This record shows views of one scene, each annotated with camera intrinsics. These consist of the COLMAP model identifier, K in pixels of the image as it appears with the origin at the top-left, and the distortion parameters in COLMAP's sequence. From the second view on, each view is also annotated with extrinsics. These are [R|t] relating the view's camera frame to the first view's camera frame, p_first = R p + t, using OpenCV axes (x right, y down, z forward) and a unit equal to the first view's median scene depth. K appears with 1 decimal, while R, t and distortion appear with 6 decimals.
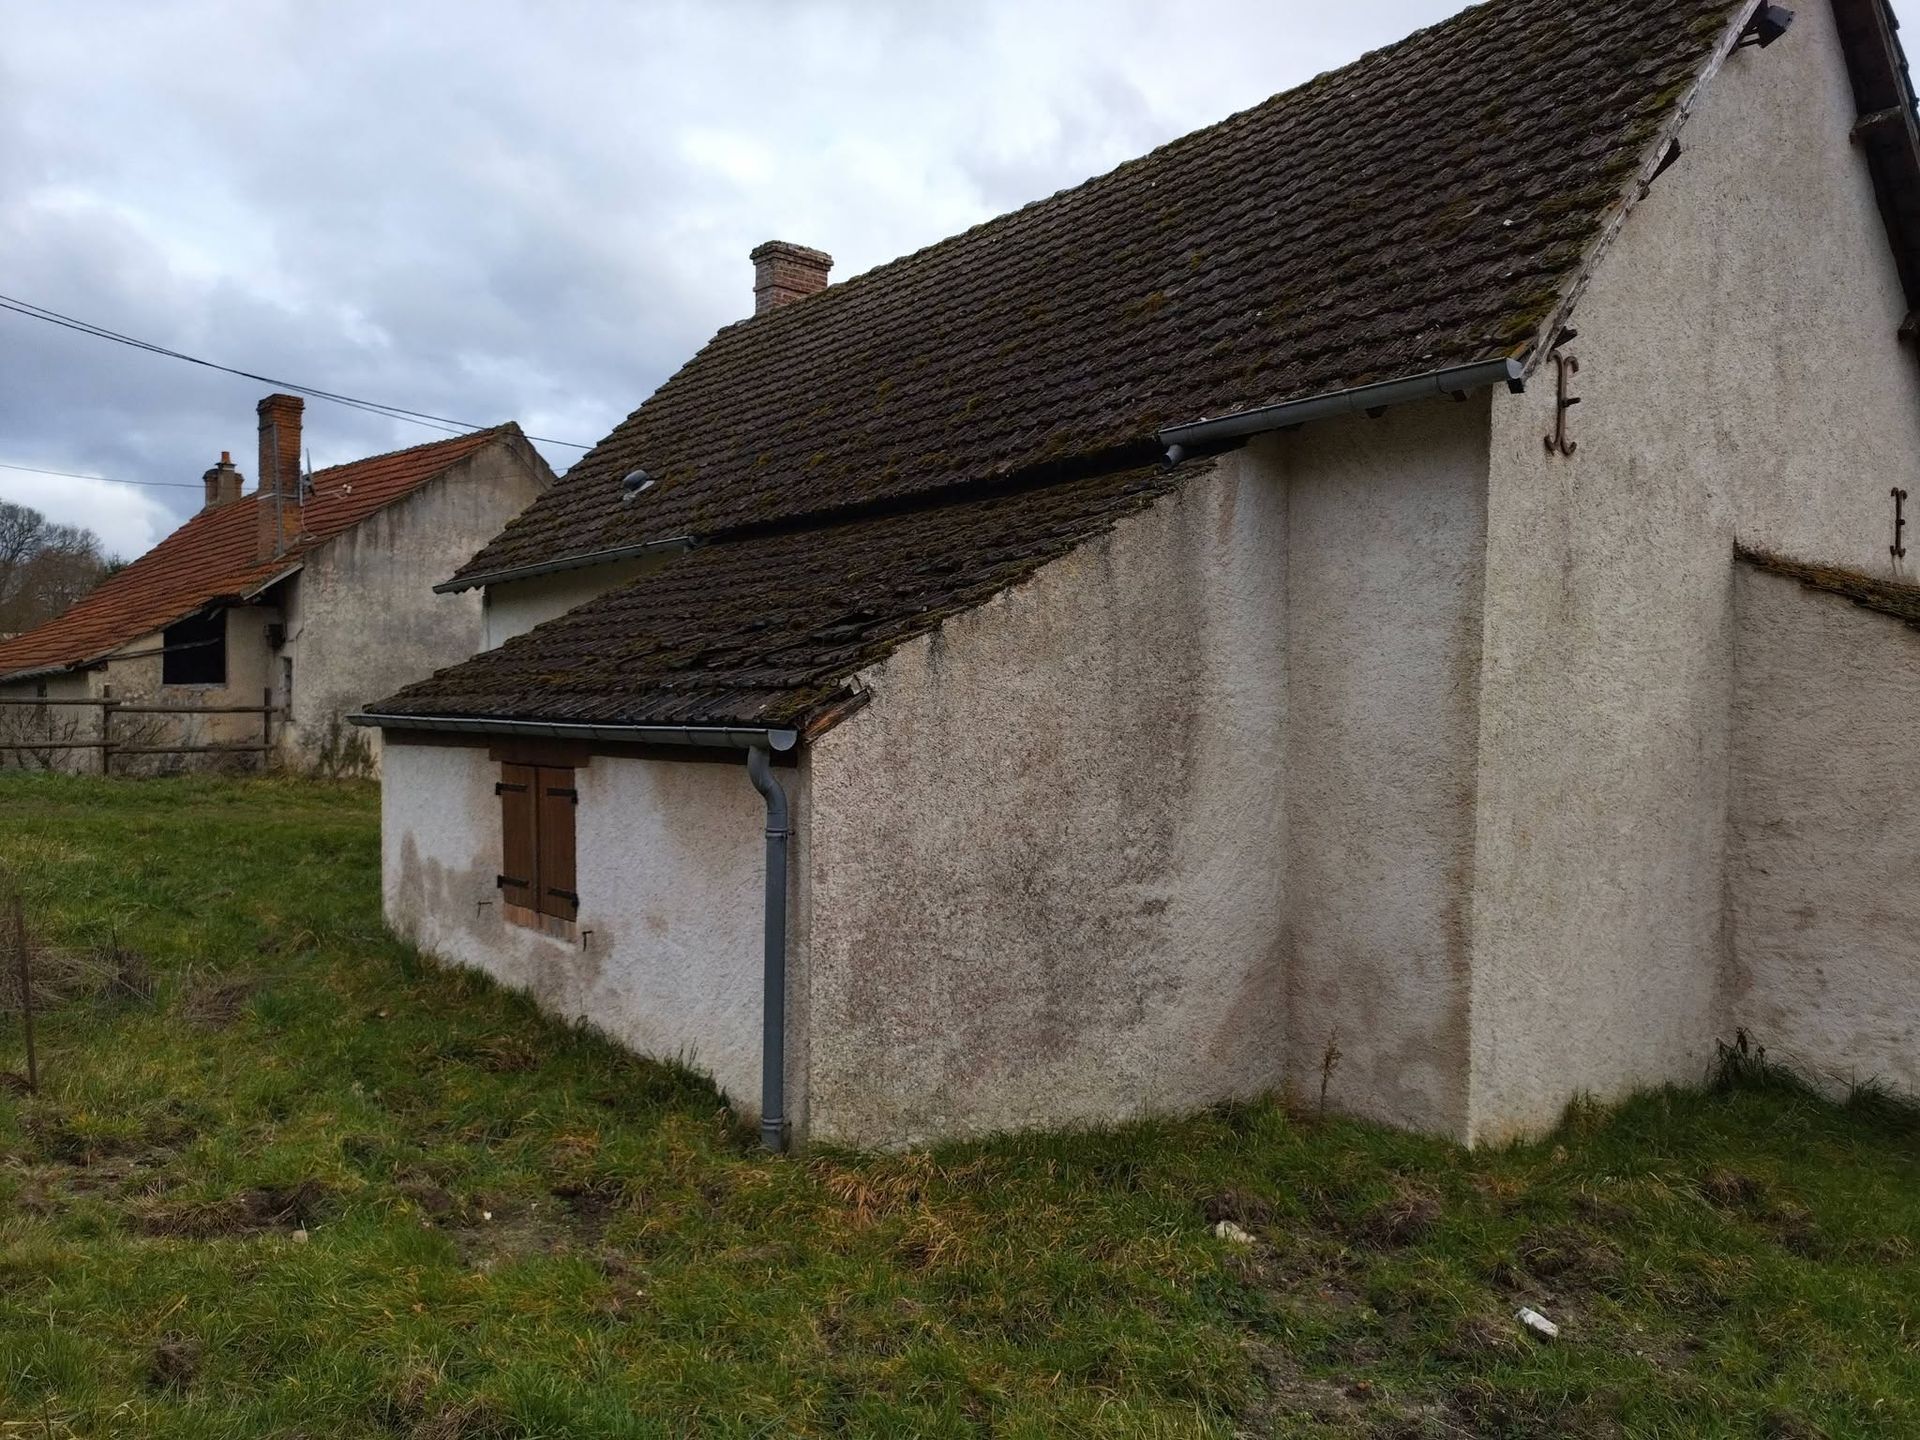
lens RADIAL K [[1411.7, 0, 950.3], [0, 1411.7, 716.2], [0, 0, 1]] dist [0.036112, -0.030650]
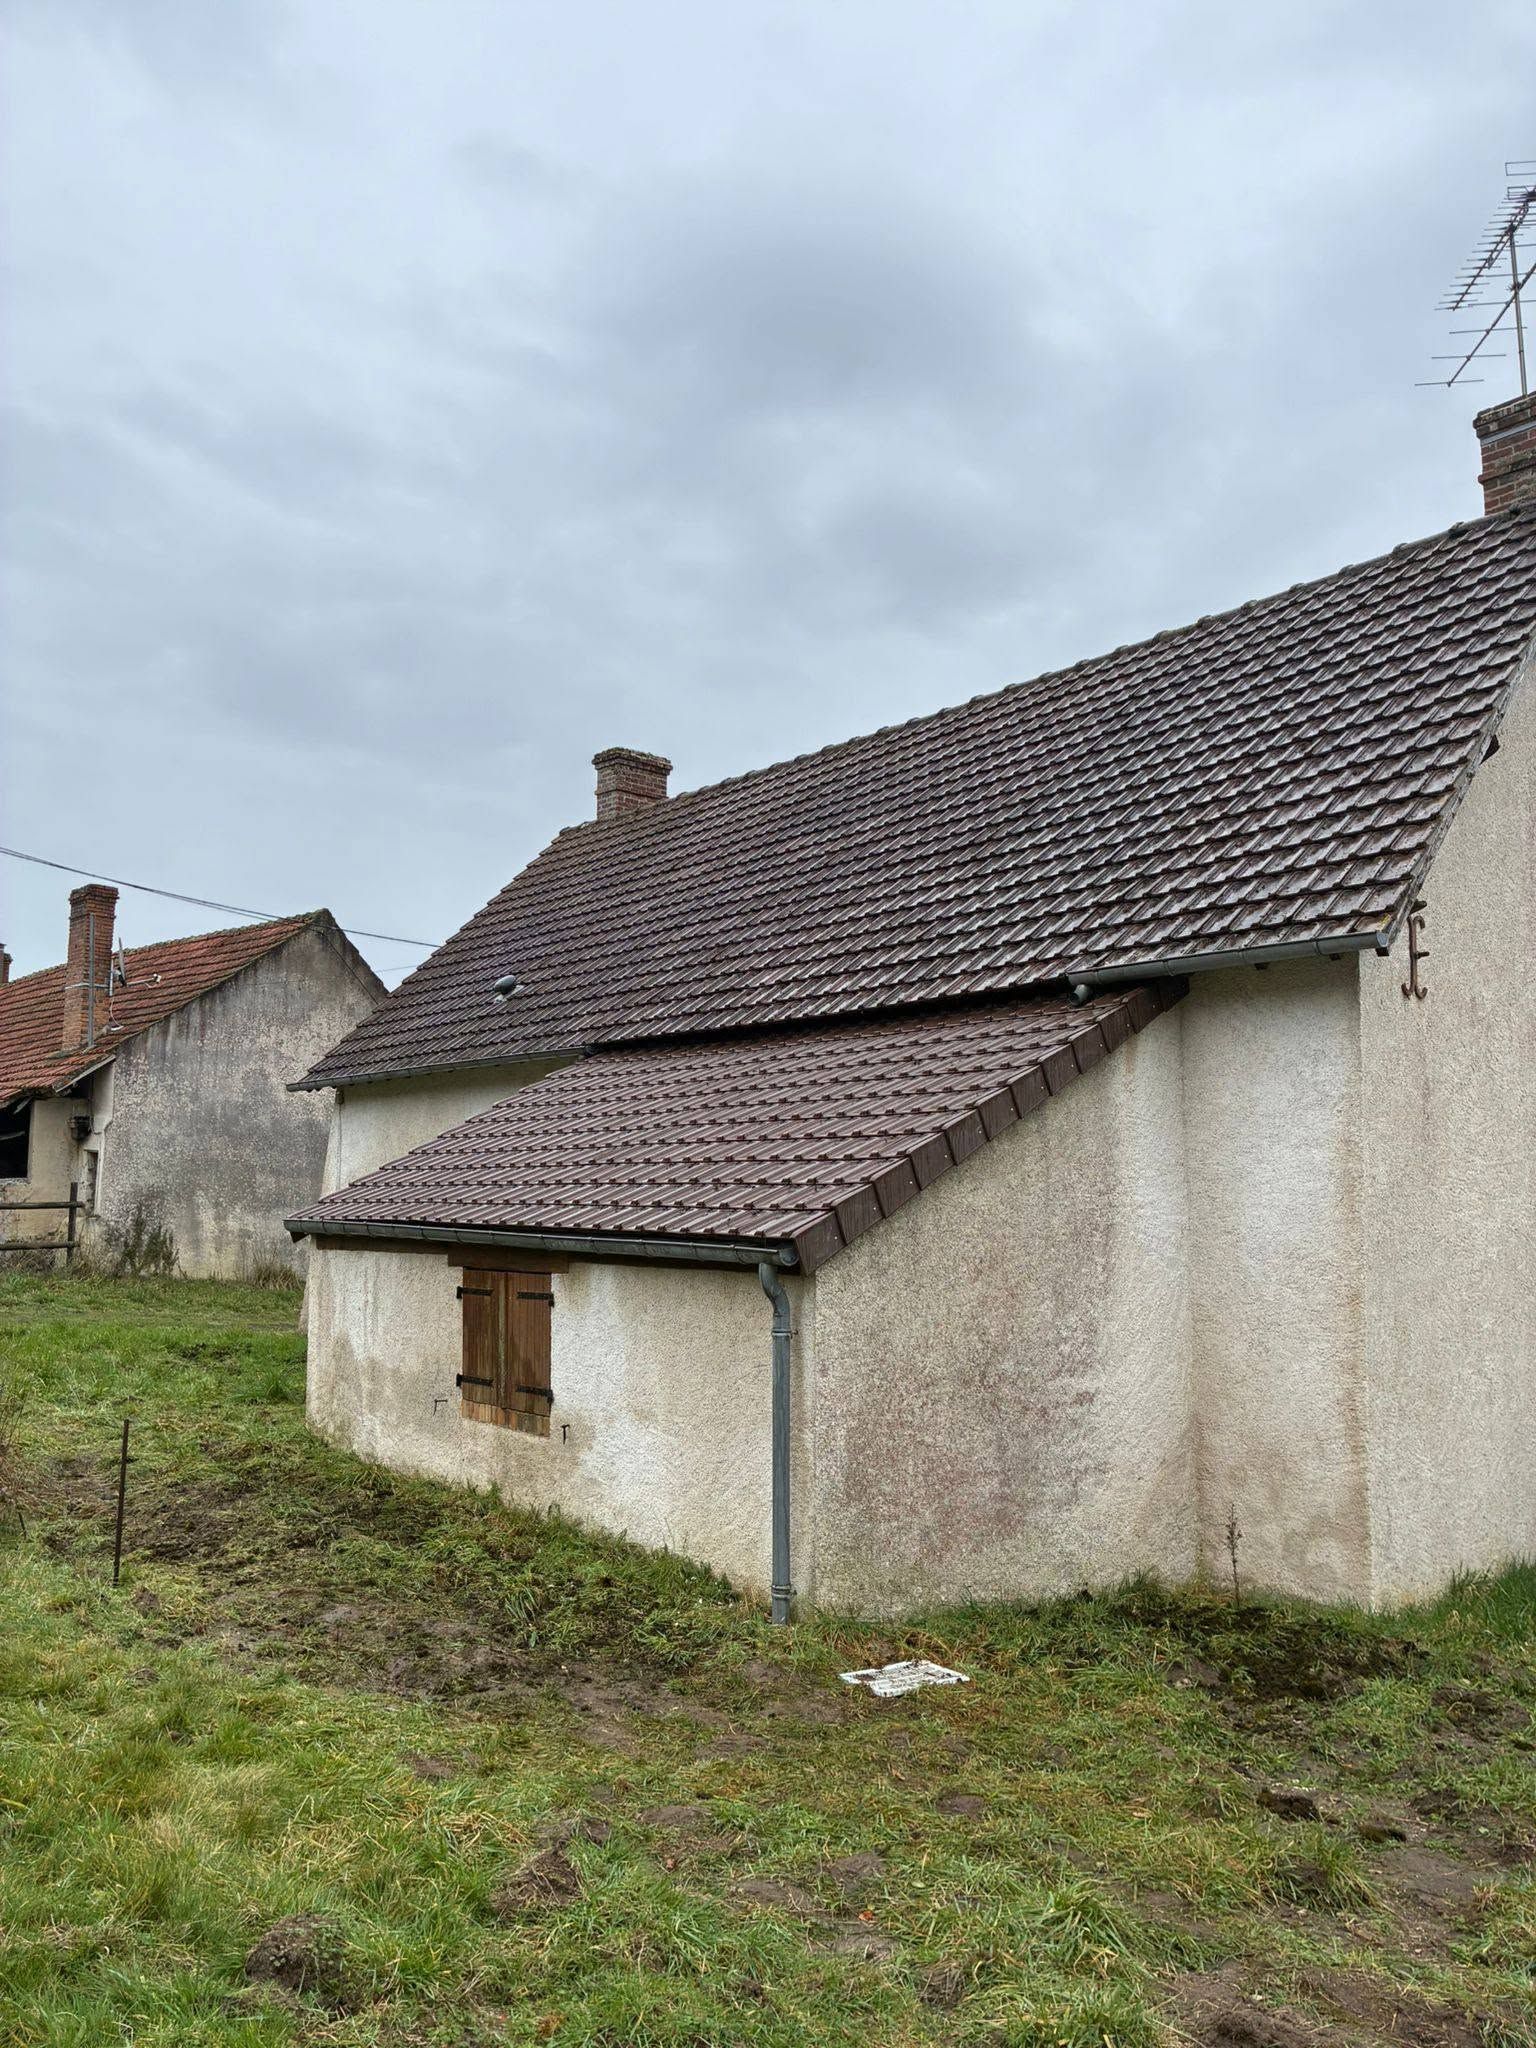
lens RADIAL K [[1505.9, 0, 775.4], [0, 1505.9, 1016.4], [0, 0, 1]] dist [0.036112, -0.030650]
pose [[0.999372, 0.000339, 0.035442, -0.135561], [0.003948, 0.992668, -0.120806, -0.020473], [-0.035223, 0.120870, 0.992043, -0.207347]]
